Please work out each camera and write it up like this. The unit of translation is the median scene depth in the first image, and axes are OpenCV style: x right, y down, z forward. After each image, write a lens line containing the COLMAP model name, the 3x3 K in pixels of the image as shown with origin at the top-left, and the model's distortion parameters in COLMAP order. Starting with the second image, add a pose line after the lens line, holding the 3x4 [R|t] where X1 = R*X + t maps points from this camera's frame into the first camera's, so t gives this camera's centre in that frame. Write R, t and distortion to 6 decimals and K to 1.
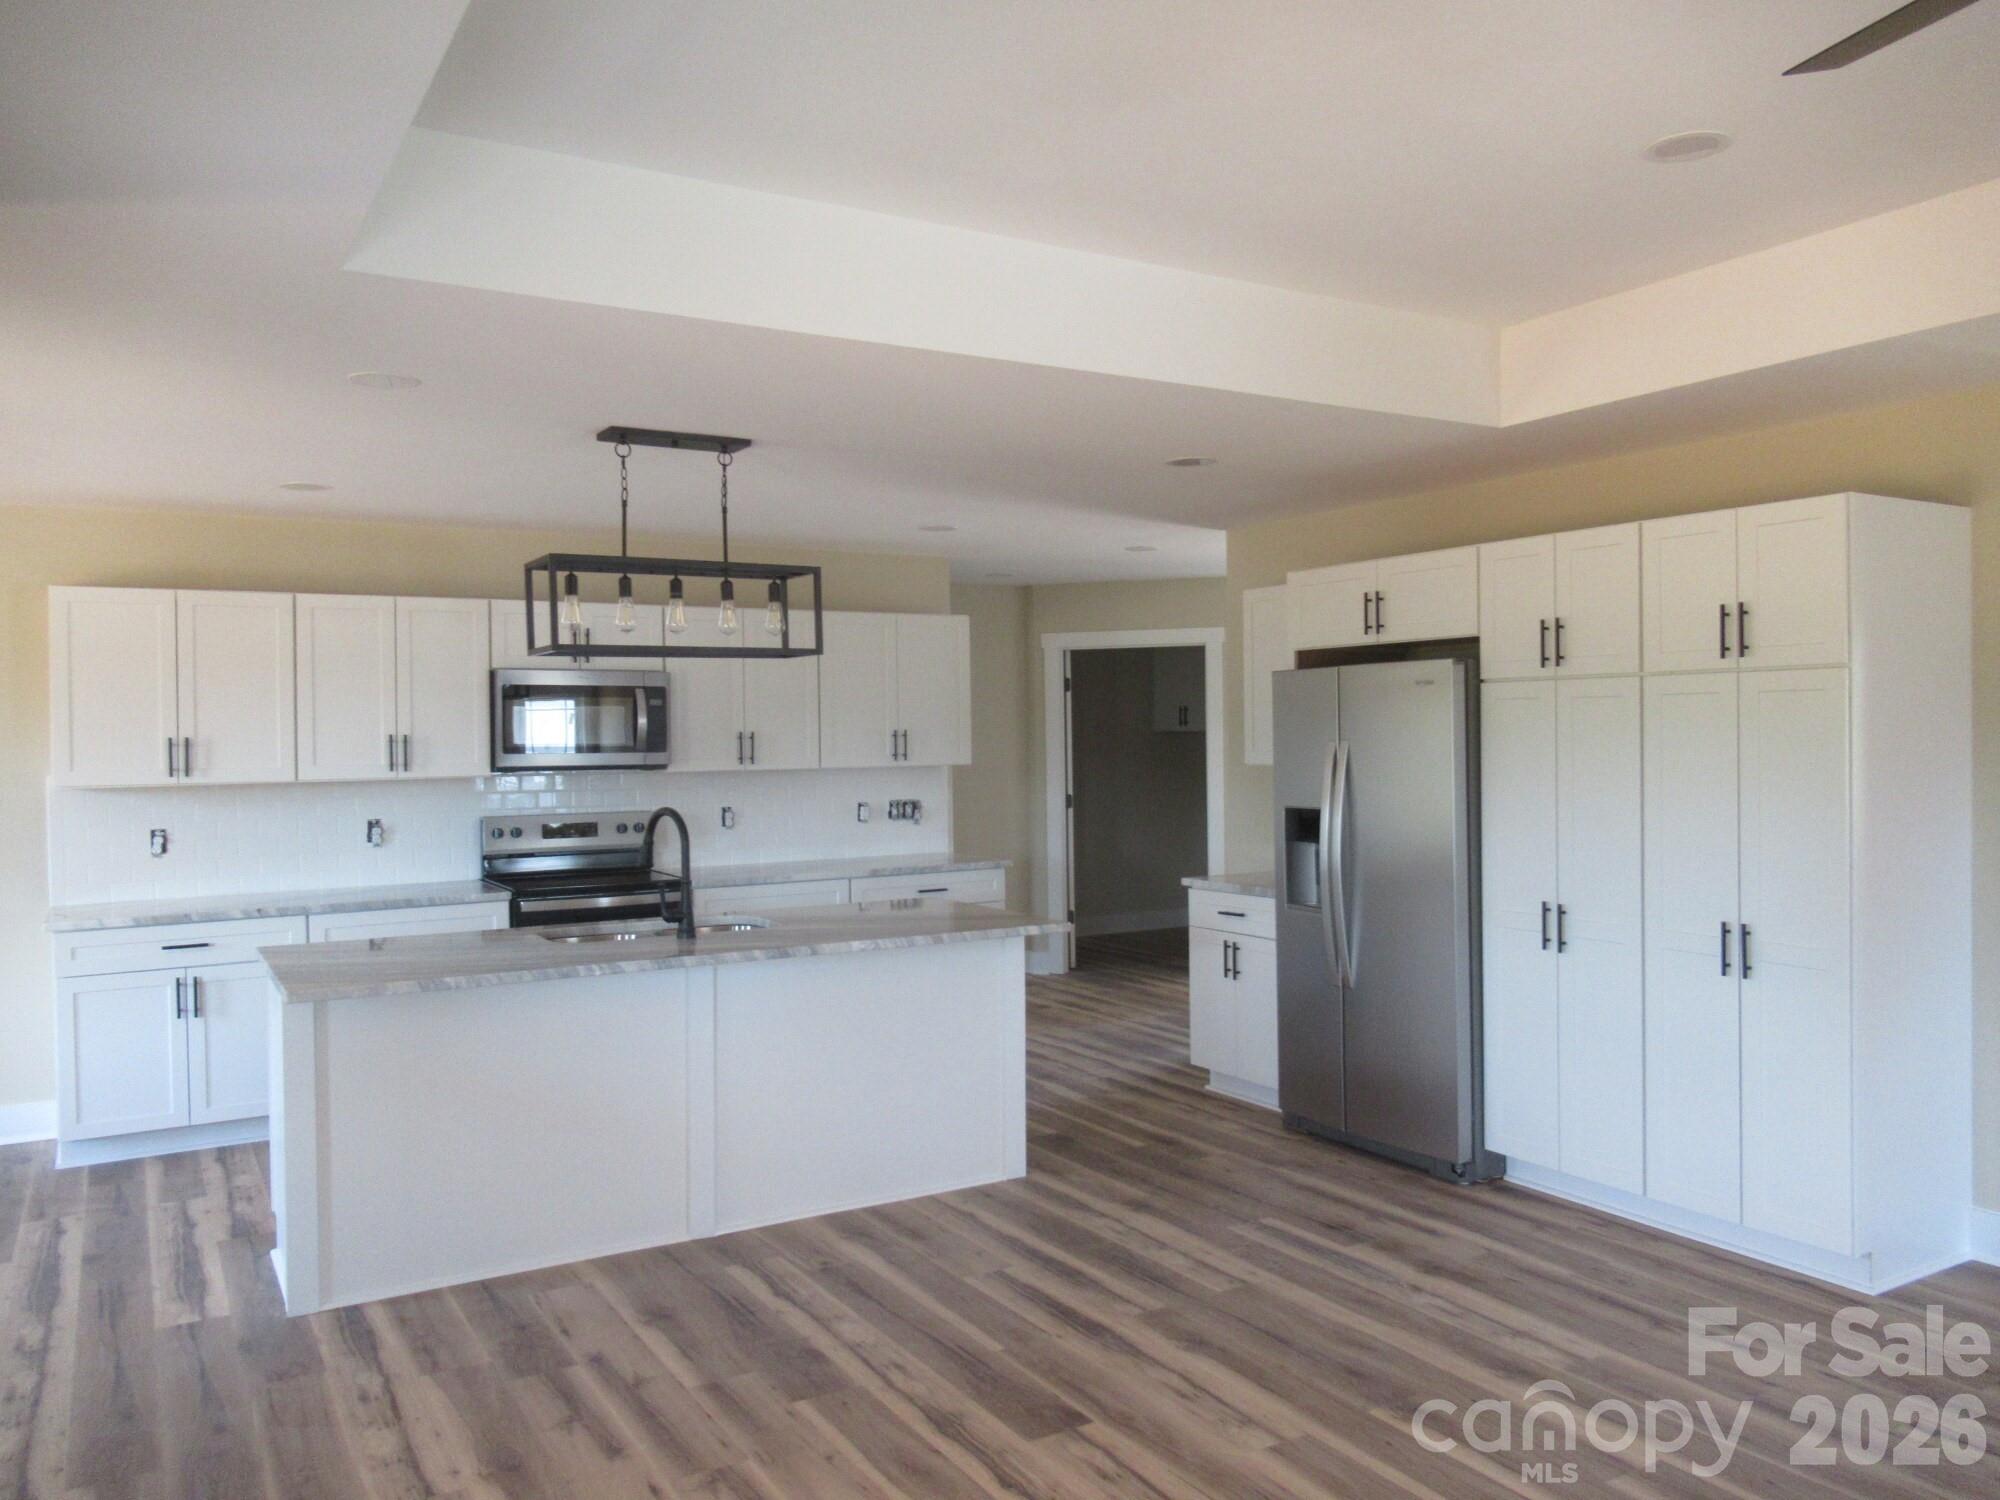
lens RADIAL K [[1487.7, 0, 1001.1], [0, 1487.7, 755.3], [0, 0, 1]] dist [-0.012358, 0.002583]
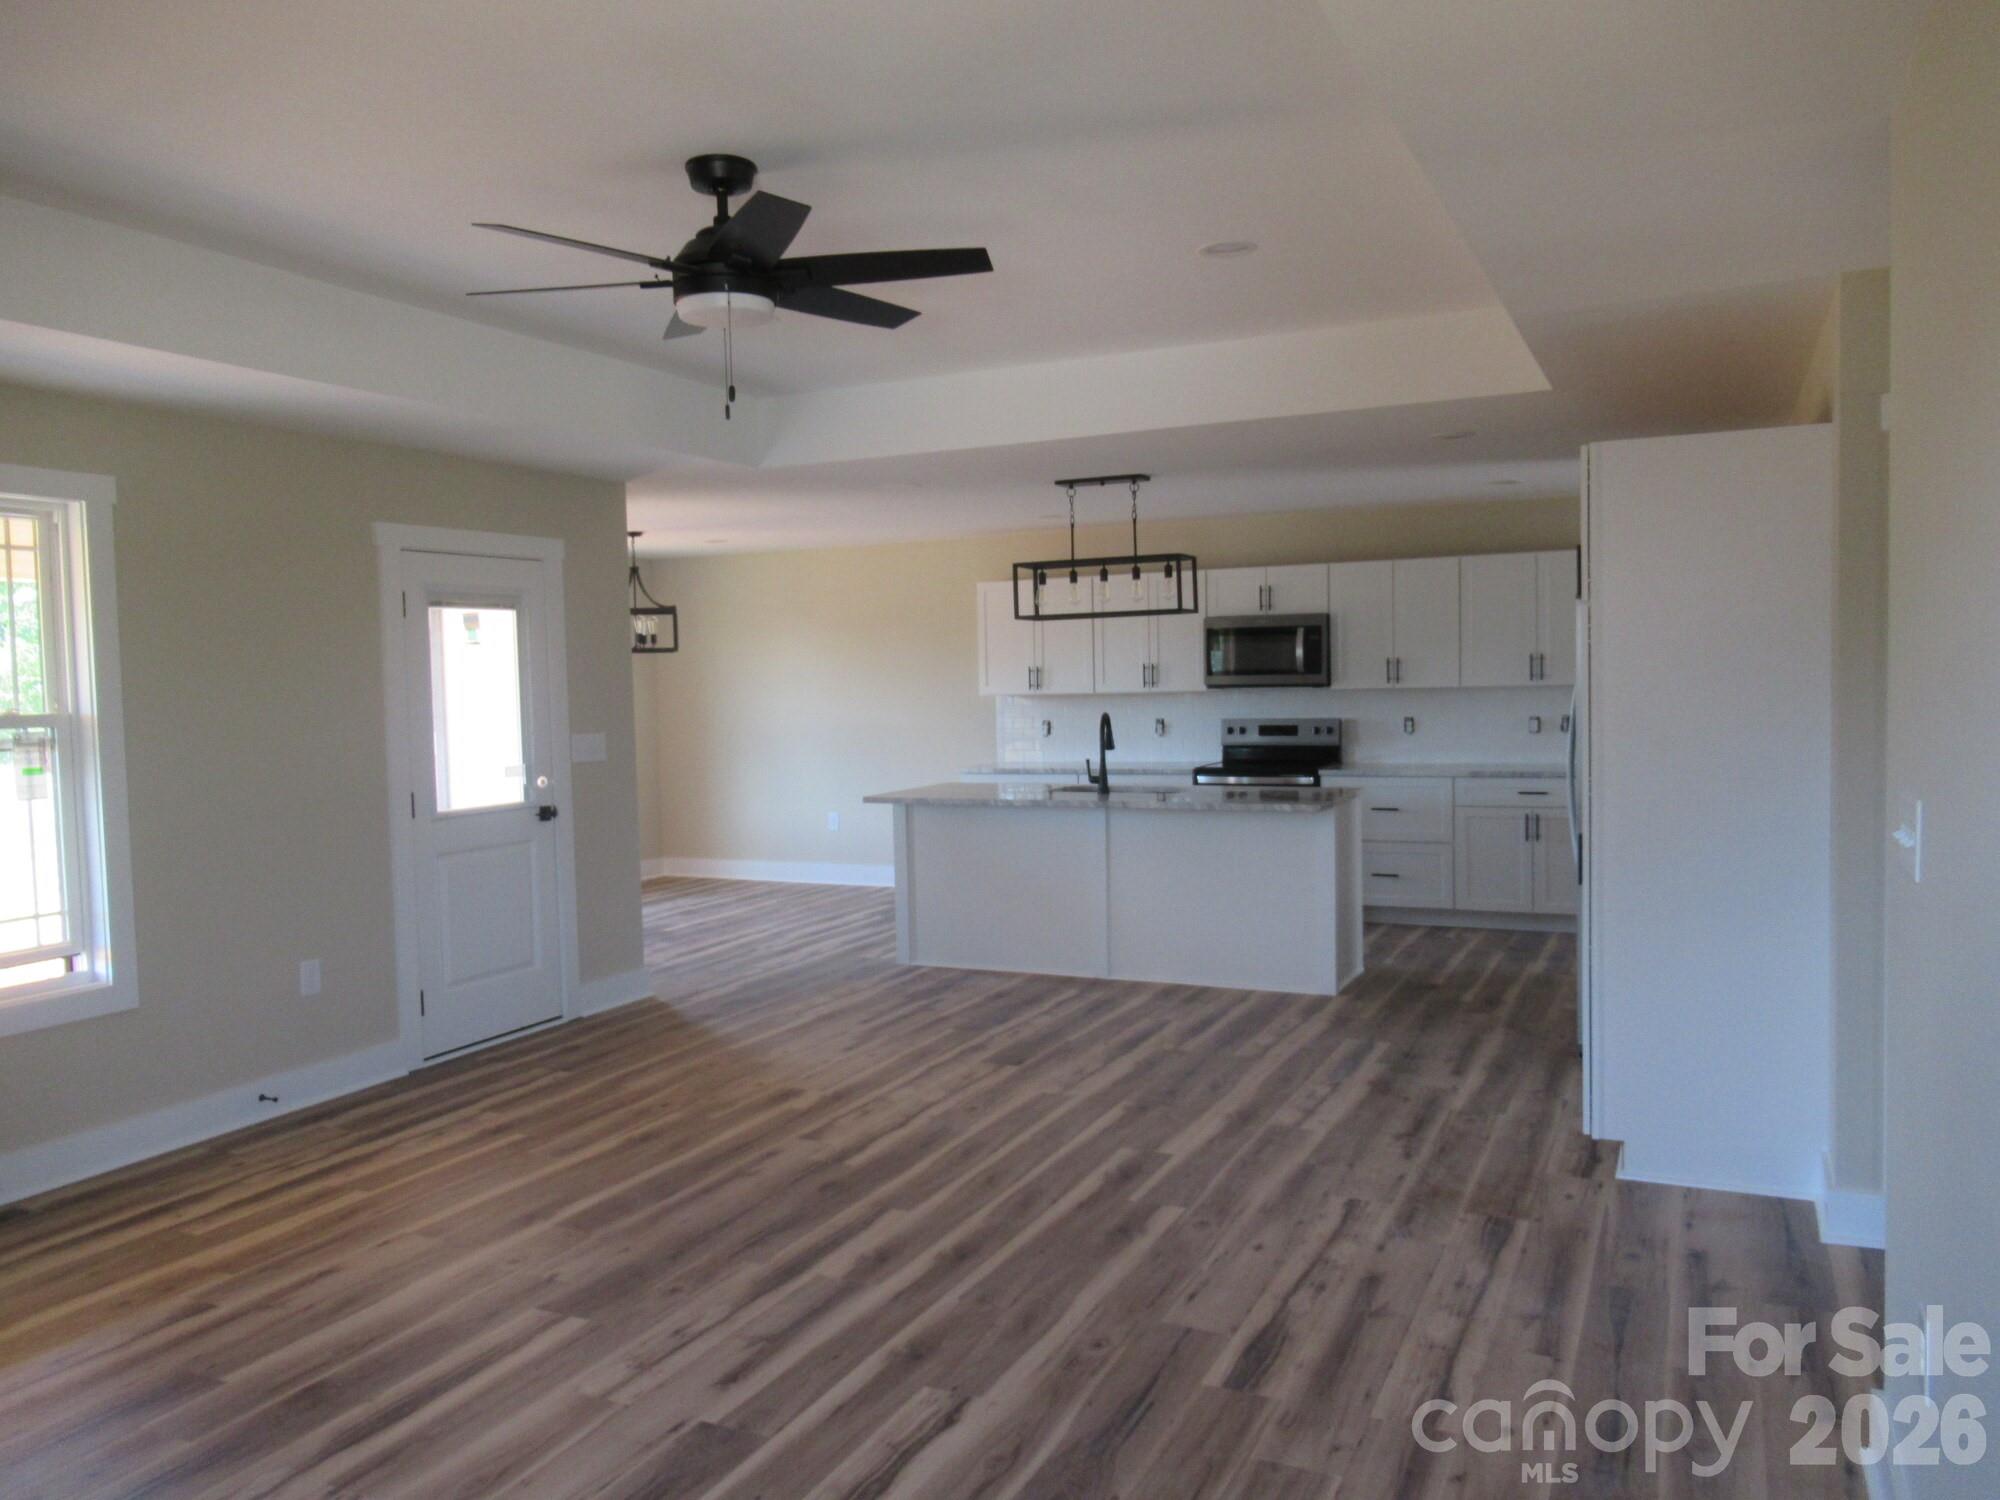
lens RADIAL K [[1487.7, 0, 998.9], [0, 1487.7, 747.3], [0, 0, 1]] dist [-0.012358, 0.002583]
pose [[0.556087, 0.041052, -0.830110, 1.034612], [0.004635, 0.998611, 0.052489, -0.011581], [0.831111, -0.033036, 0.555124, 0.017058]]
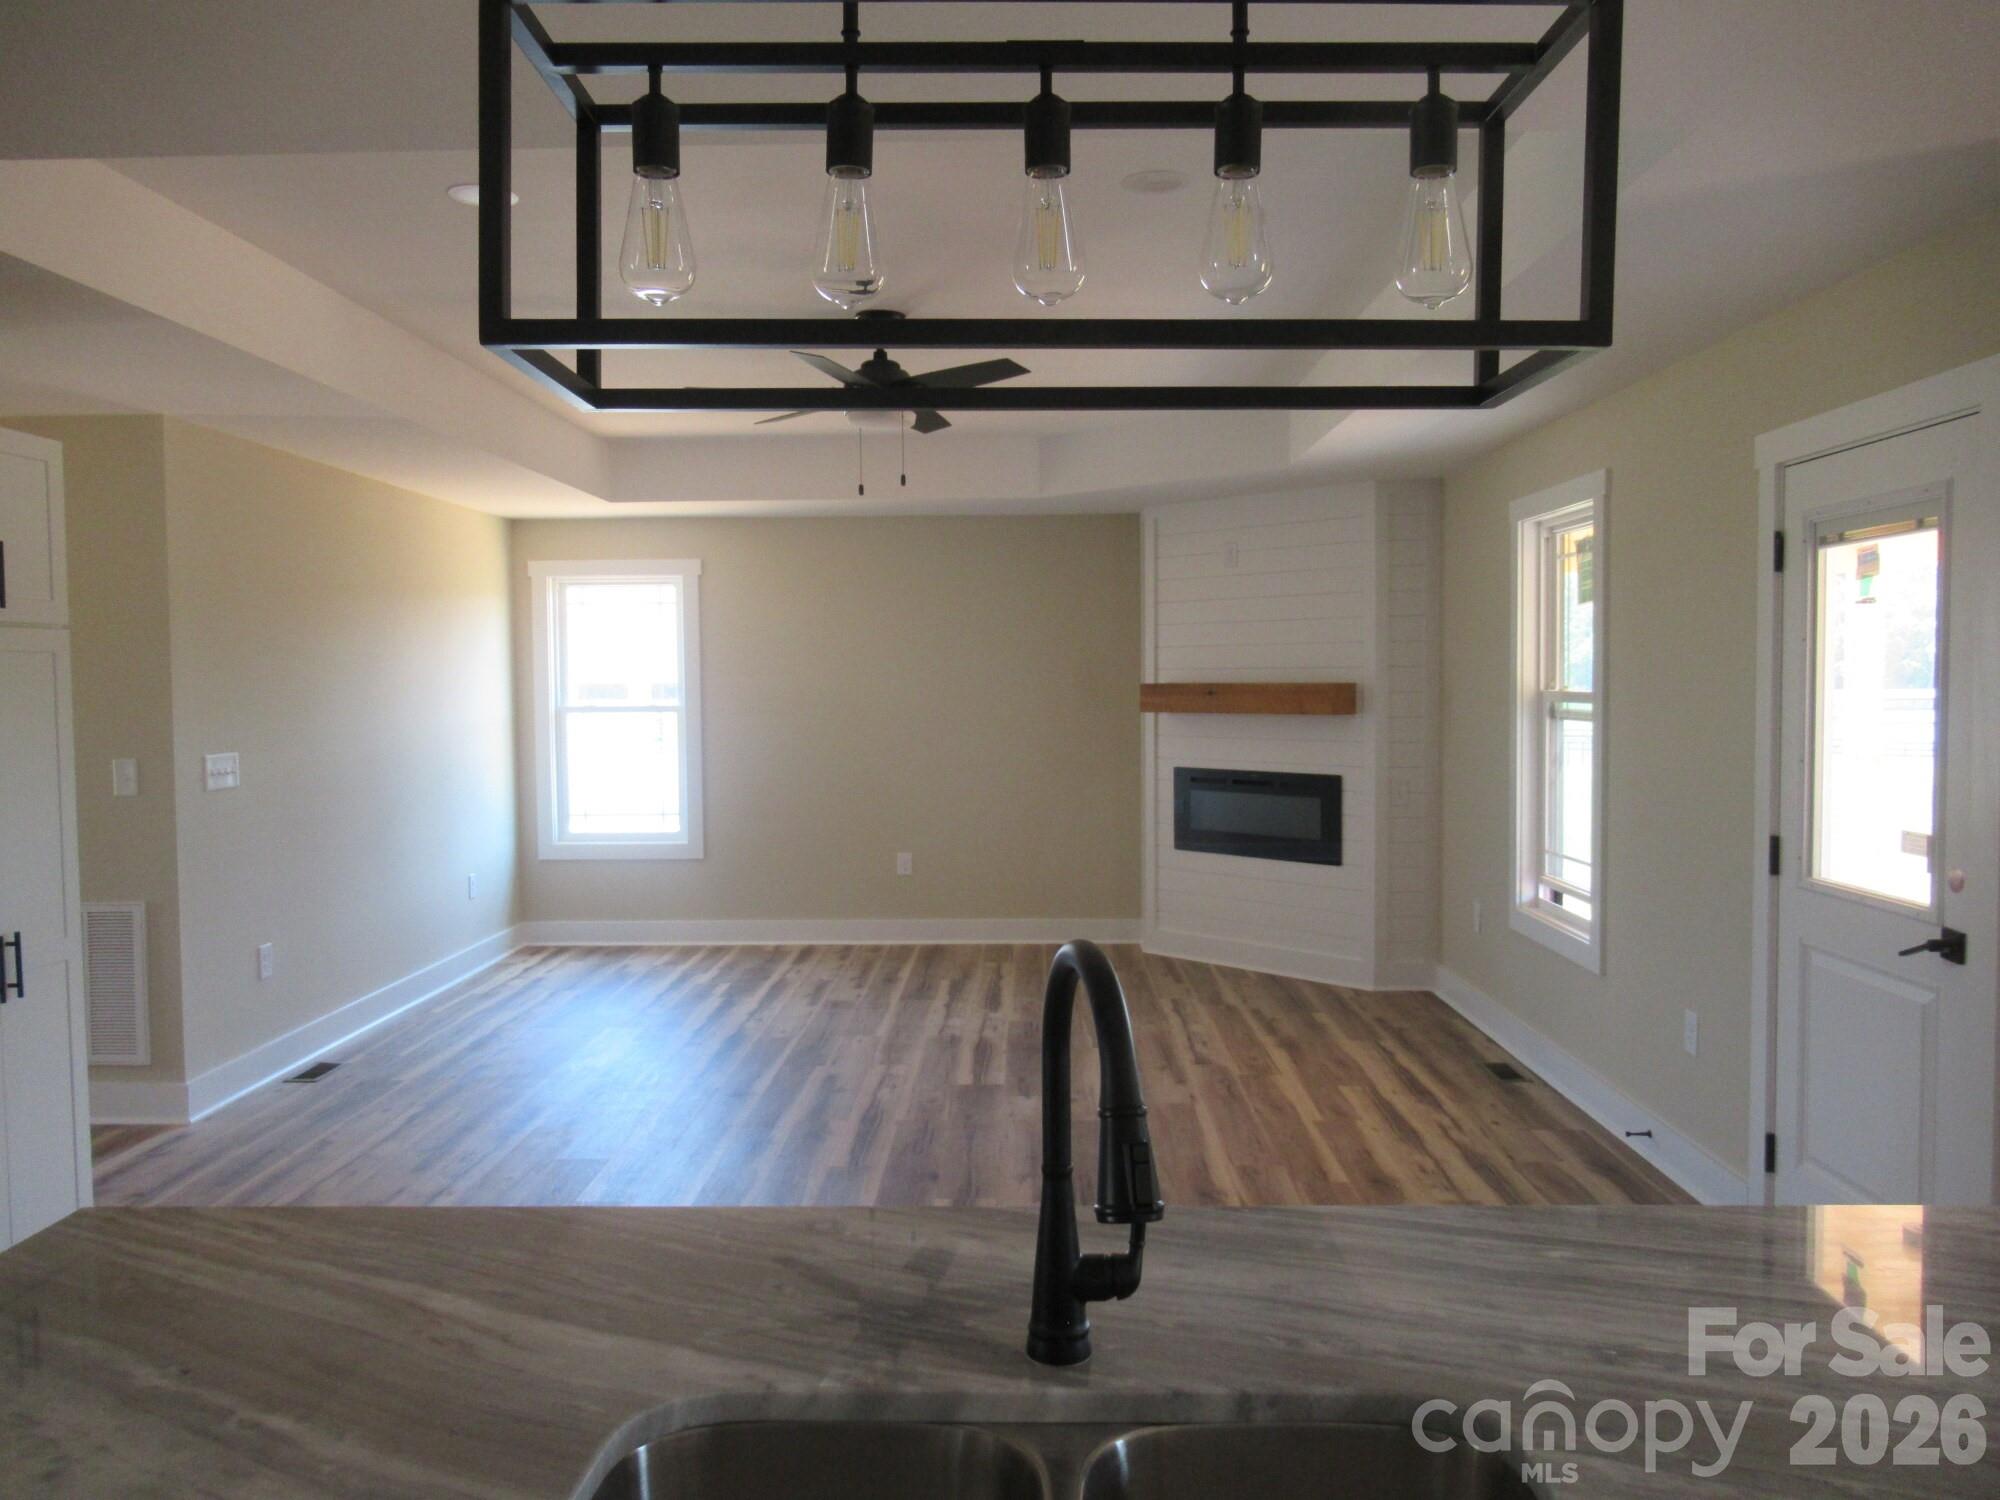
lens RADIAL K [[1487.7, 0, 997.2], [0, 1487.7, 745.9], [0, 0, 1]] dist [-0.012358, 0.002583]
pose [[-0.848134, -0.002537, 0.529775, -0.348927], [0.028640, 0.998307, 0.050632, -0.013789], [-0.529006, 0.058115, -0.846626, 1.227439]]
